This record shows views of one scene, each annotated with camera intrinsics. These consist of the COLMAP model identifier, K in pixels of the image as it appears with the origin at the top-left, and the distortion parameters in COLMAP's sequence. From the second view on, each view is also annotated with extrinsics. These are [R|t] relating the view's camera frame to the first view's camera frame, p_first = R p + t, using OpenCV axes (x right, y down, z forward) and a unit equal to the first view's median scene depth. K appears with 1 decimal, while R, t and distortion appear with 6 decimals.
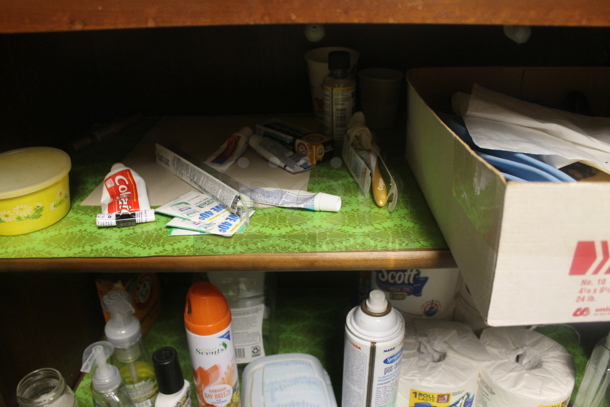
lens RADIAL K [[517.4, 0, 305.0], [0, 517.4, 203.5], [0, 0, 1]] dist [-0.160416, 0.129921]
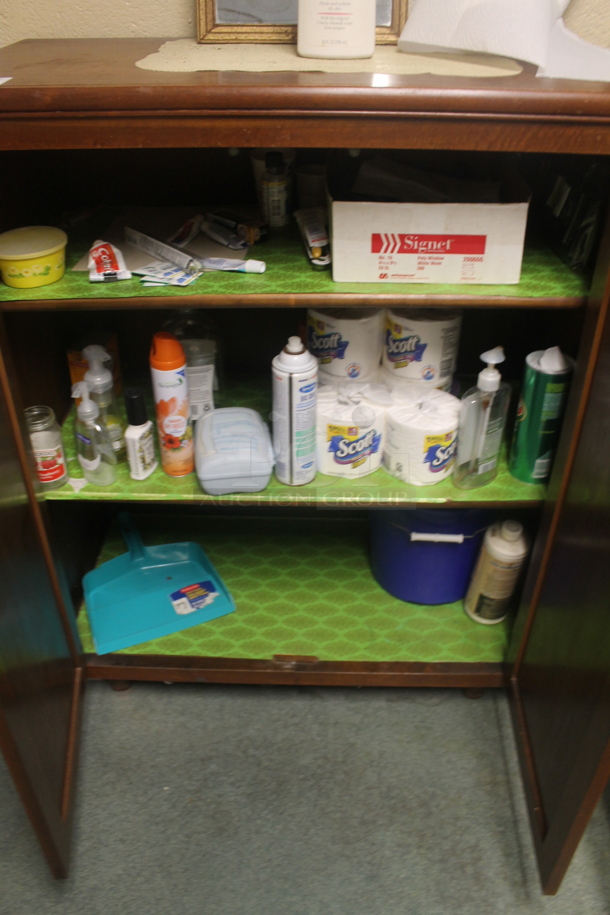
lens RADIAL K [[776.0, 0, 310.4], [0, 776.0, 461.1], [0, 0, 1]] dist [-0.160416, 0.129921]
pose [[0.999841, 0.011170, 0.013908, 0.157751], [-0.012902, 0.991248, 0.131379, 0.227710], [-0.012319, -0.131538, 0.991235, -1.042908]]
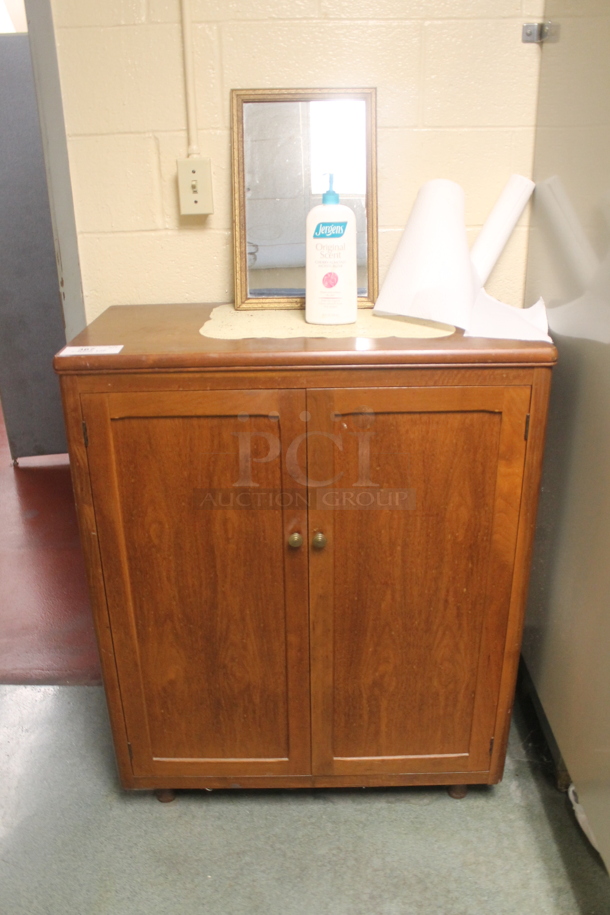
lens RADIAL K [[776.0, 0, 310.4], [0, 776.0, 461.1], [0, 0, 1]] dist [-0.160416, 0.129921]
pose [[0.999521, -0.011823, 0.028592, 0.070577], [0.014473, 0.995433, -0.094355, 0.256702], [-0.027346, 0.094724, 0.995128, -1.847498]]
